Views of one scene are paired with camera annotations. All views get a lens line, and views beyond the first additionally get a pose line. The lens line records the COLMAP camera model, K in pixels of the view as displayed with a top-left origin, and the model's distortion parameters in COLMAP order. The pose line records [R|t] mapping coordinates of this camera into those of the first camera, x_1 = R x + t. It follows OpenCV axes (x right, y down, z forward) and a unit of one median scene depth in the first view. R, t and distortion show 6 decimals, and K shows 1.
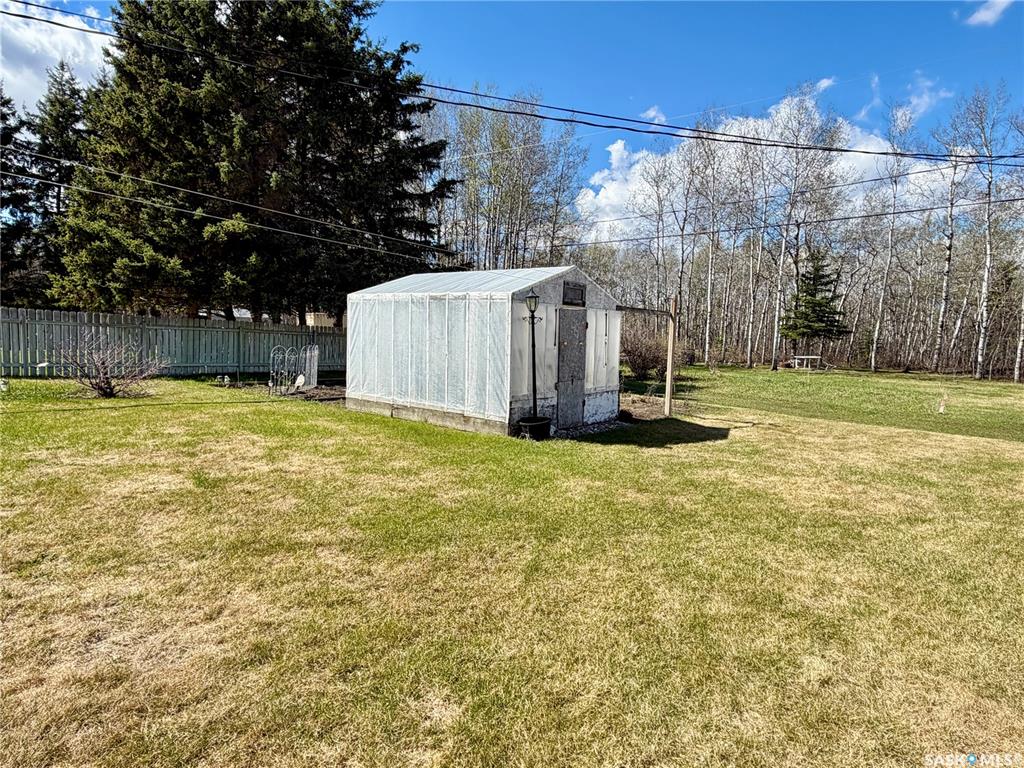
lens RADIAL K [[586.4, 0, 510.6], [0, 586.4, 387.3], [0, 0, 1]] dist [0.003566, 0.000609]
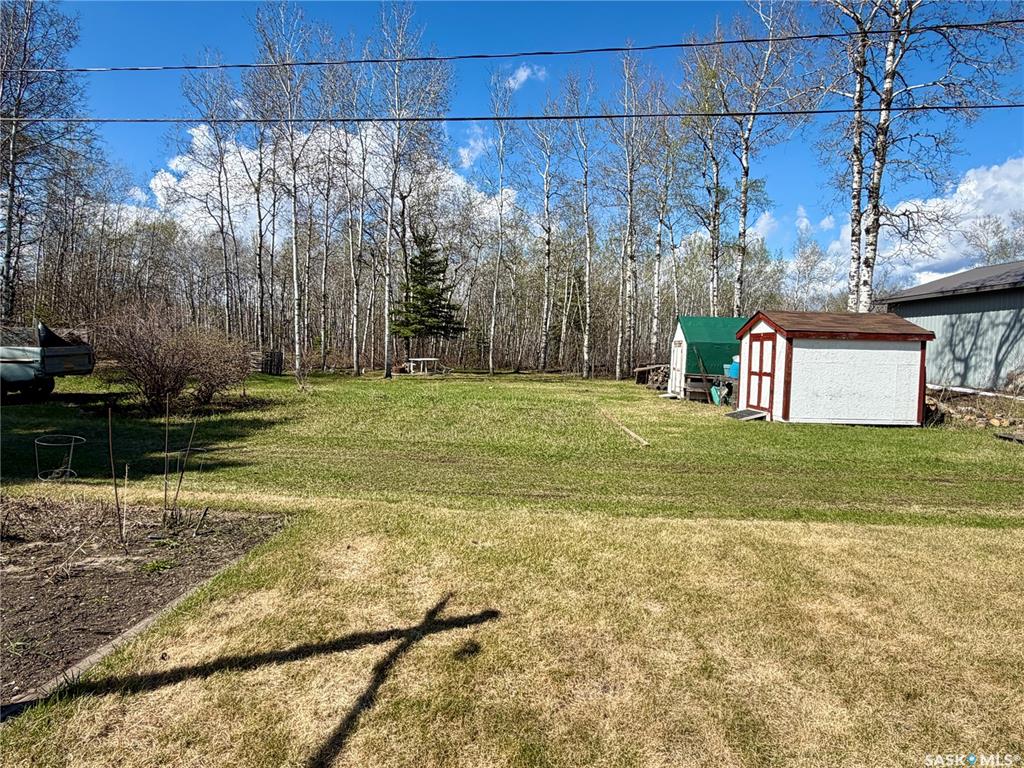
lens RADIAL K [[579.8, 0, 512.0], [0, 579.8, 384.0], [0, 0, 1]] dist [0.002789, 0.000685]
pose [[0.795395, -0.049960, 0.604028, 0.110466], [0.057233, 0.998335, 0.007209, -0.015292], [-0.603382, 0.028837, 0.796930, 0.275002]]
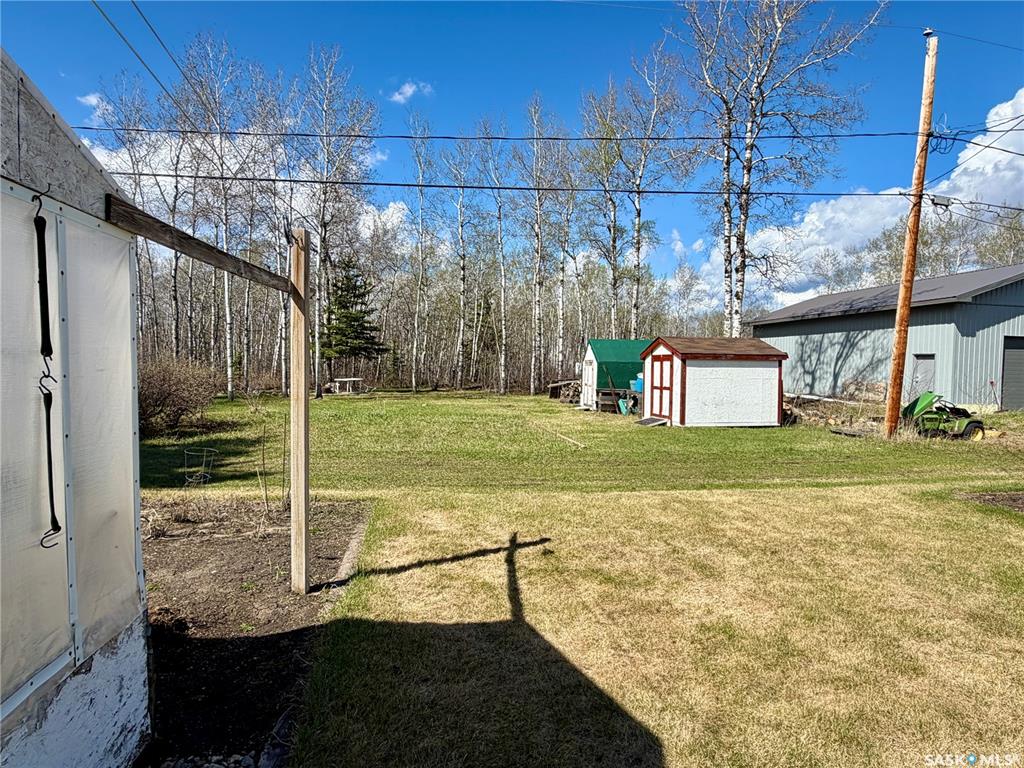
lens RADIAL K [[586.4, 0, 510.6], [0, 586.4, 387.3], [0, 0, 1]] dist [0.003566, 0.000609]
pose [[0.673044, -0.051684, 0.737794, 0.033913], [0.078689, 0.996897, -0.001949, -0.019456], [-0.735404, 0.059368, 0.675023, 0.248118]]
